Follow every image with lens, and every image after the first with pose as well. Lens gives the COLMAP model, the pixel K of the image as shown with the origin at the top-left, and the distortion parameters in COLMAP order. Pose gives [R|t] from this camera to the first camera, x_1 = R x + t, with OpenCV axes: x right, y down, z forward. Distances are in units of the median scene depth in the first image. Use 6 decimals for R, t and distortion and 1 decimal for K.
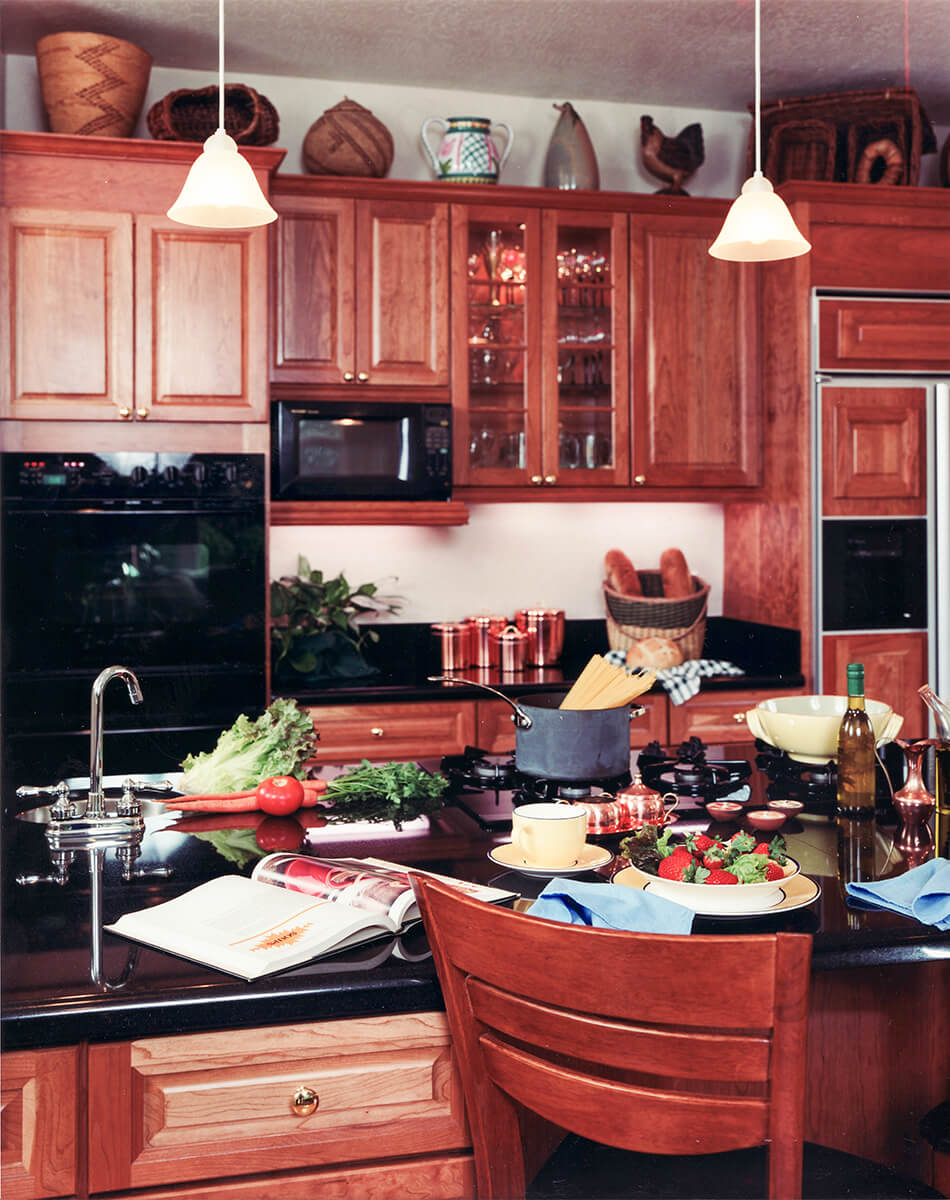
lens RADIAL K [[2872.2, 0, 474.9], [0, 2872.2, 561.1], [0, 0, 1]] dist [0.019220, 0.144018]
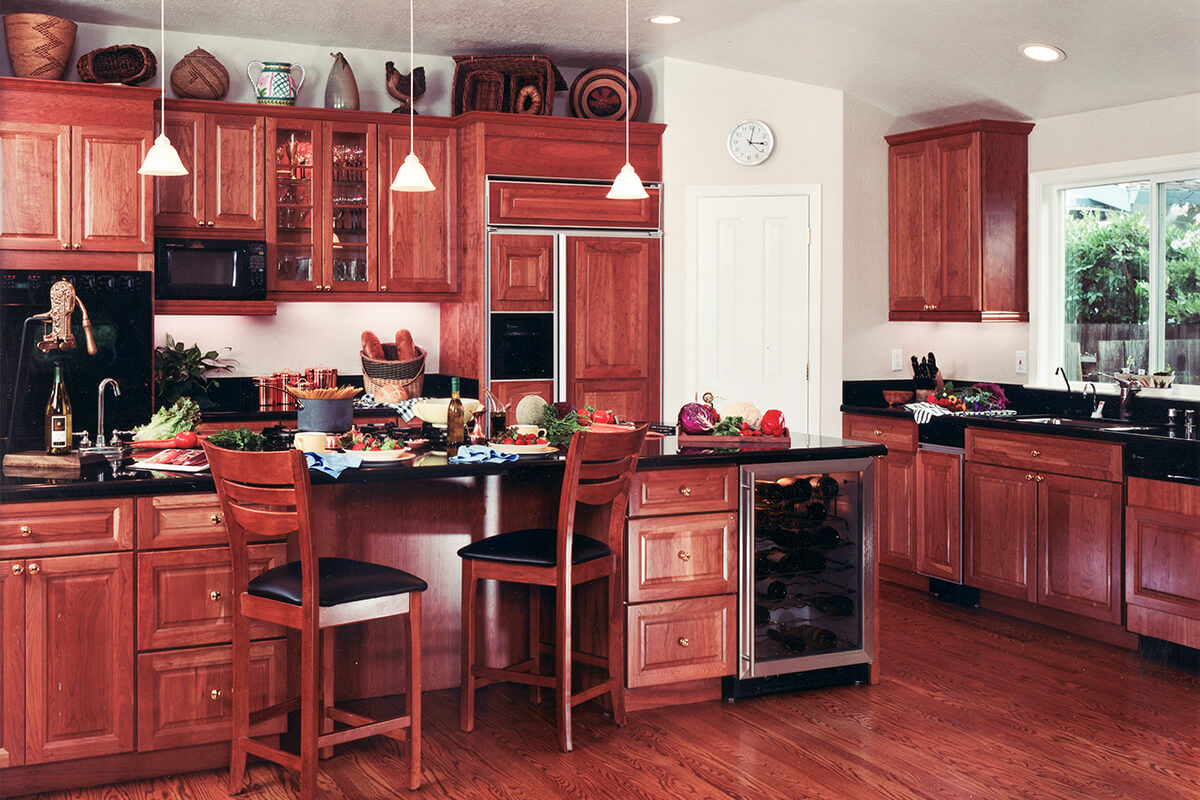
lens RADIAL K [[2211.1, 0, 724.4], [0, 2211.1, 354.8], [0, 0, 1]] dist [-0.011241, 0.127912]
pose [[0.980468, 0.002758, 0.196662, 0.000486], [-0.003525, 0.999987, 0.003548, 0.004553], [-0.196649, -0.004172, 0.980465, -0.276375]]
